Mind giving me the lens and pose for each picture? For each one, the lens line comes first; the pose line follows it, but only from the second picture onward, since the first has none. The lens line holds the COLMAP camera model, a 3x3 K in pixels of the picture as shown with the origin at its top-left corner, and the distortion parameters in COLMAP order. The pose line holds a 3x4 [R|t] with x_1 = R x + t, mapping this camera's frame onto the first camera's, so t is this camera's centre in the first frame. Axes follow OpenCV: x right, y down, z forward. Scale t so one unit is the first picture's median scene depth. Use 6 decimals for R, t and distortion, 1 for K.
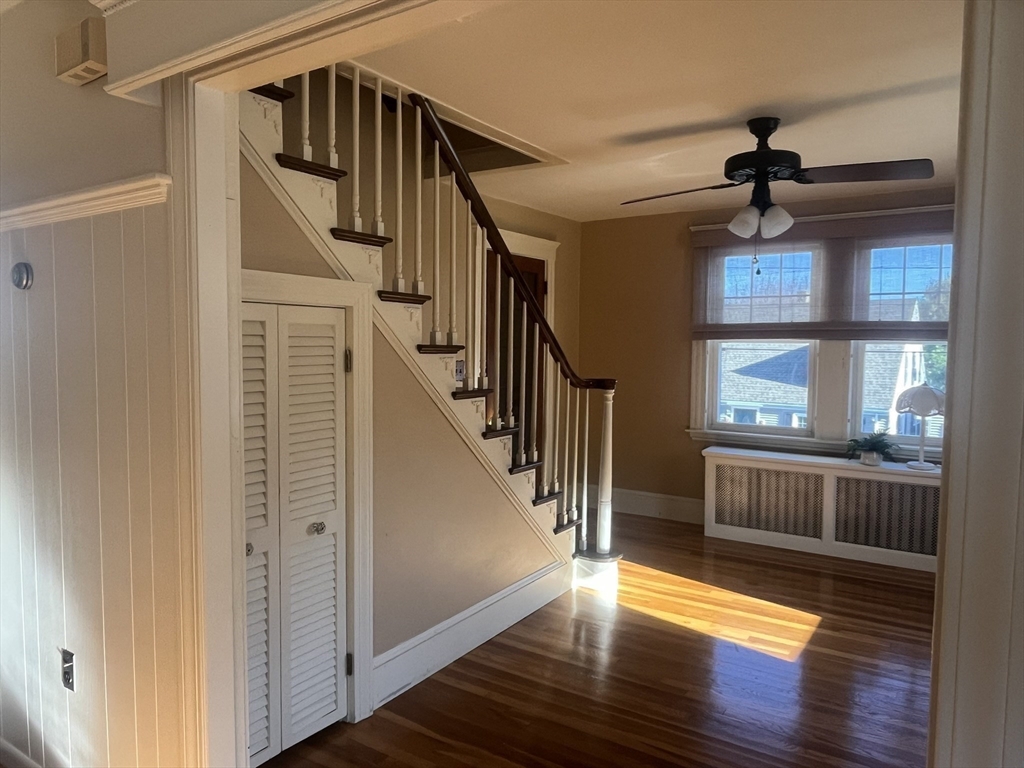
lens RADIAL K [[691.9, 0, 512.5], [0, 691.9, 383.9], [0, 0, 1]] dist [0.001136, 0.000074]
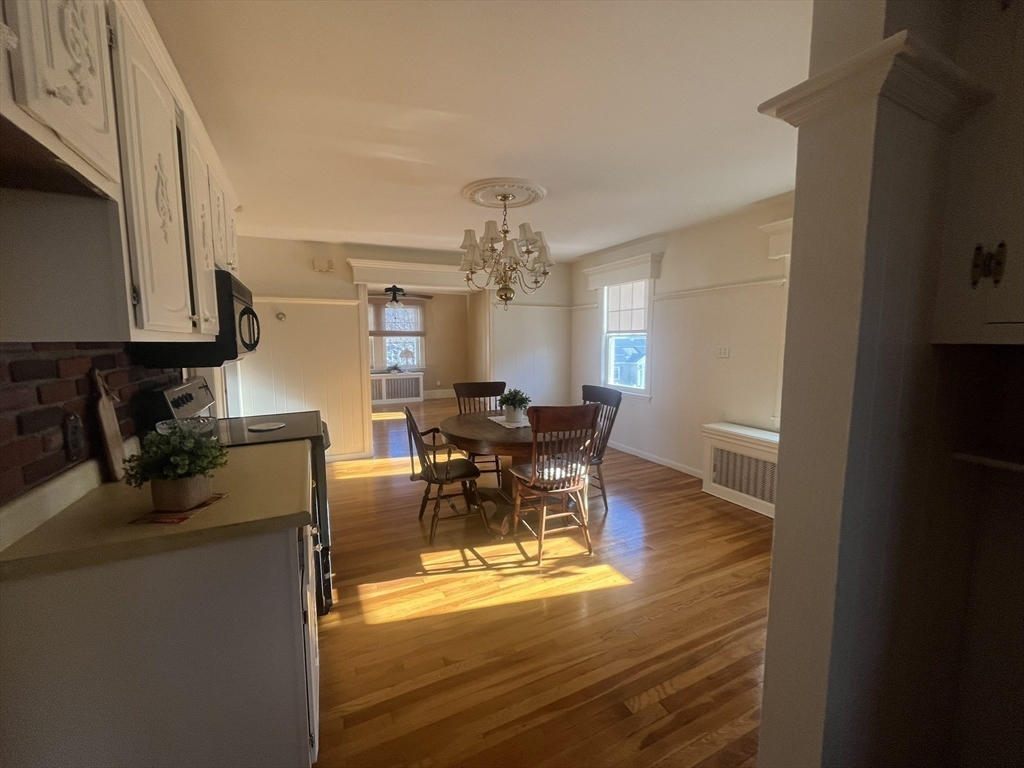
lens RADIAL K [[408.0, 0, 510.6], [0, 408.0, 383.5], [0, 0, 1]] dist [0.000037, 0.000000]
pose [[0.514052, -0.091247, 0.852892, -0.862749], [0.055156, 0.995784, 0.073291, 0.048013], [-0.855984, 0.009366, 0.516917, -0.485141]]
